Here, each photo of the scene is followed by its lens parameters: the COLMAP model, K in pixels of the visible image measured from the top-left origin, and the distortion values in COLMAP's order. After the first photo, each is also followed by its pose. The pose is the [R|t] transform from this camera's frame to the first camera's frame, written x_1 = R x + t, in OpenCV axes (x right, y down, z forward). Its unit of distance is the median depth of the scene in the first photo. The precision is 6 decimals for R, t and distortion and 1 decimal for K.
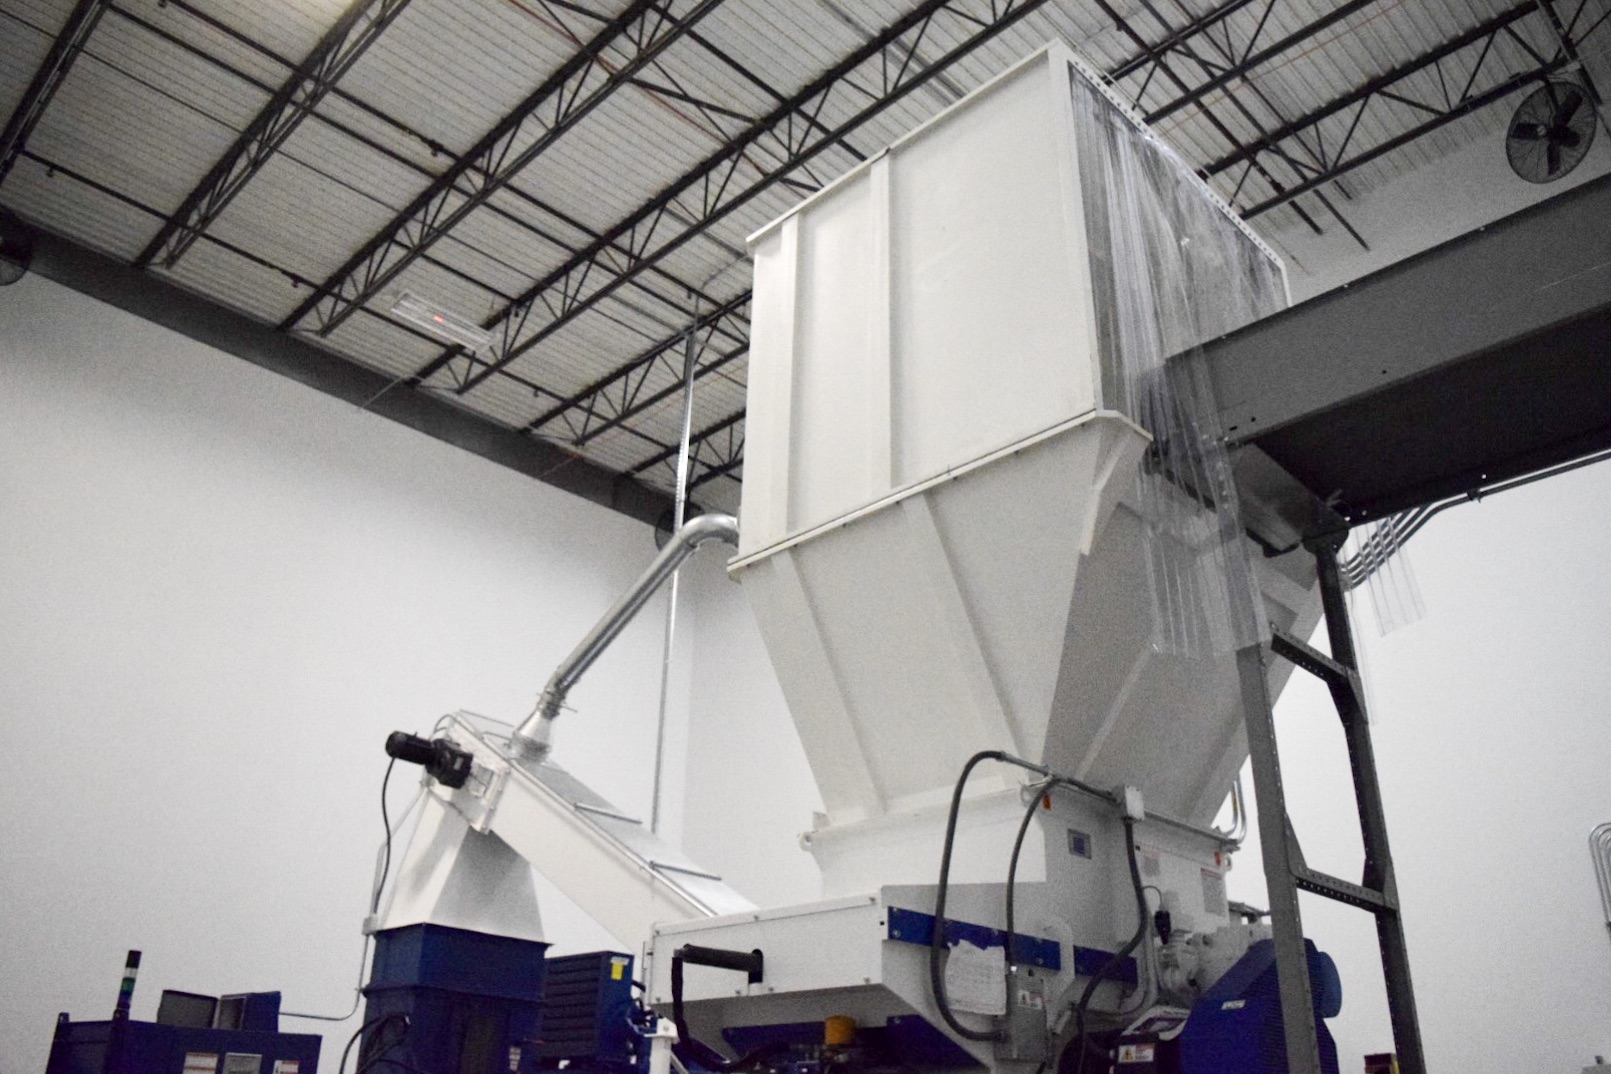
lens RADIAL K [[1309.1, 0, 795.5], [0, 1309.1, 529.9], [0, 0, 1]] dist [-0.097649, 0.027871]
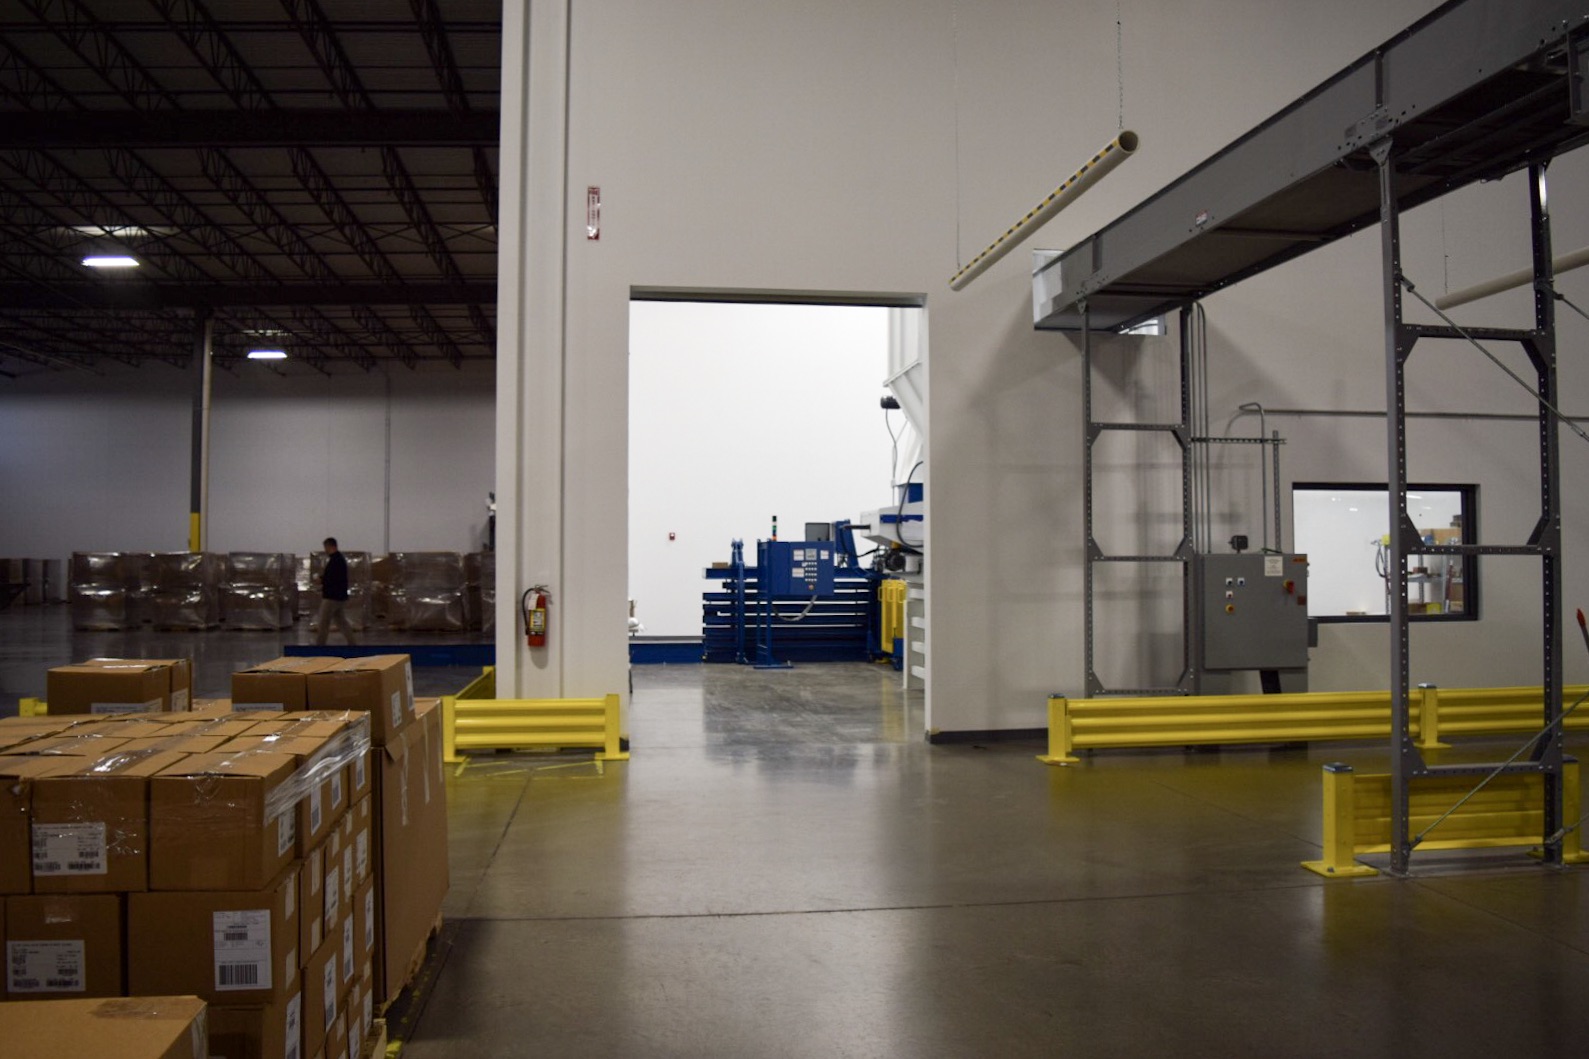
lens RADIAL K [[1291.2, 0, 792.8], [0, 1291.2, 528.0], [0, 0, 1]] dist [-0.097649, 0.027871]
pose [[0.804393, -0.046894, -0.592244, 1.142029], [0.284107, 0.905866, 0.314151, -0.498534], [0.521762, -0.420961, 0.741995, -1.032883]]
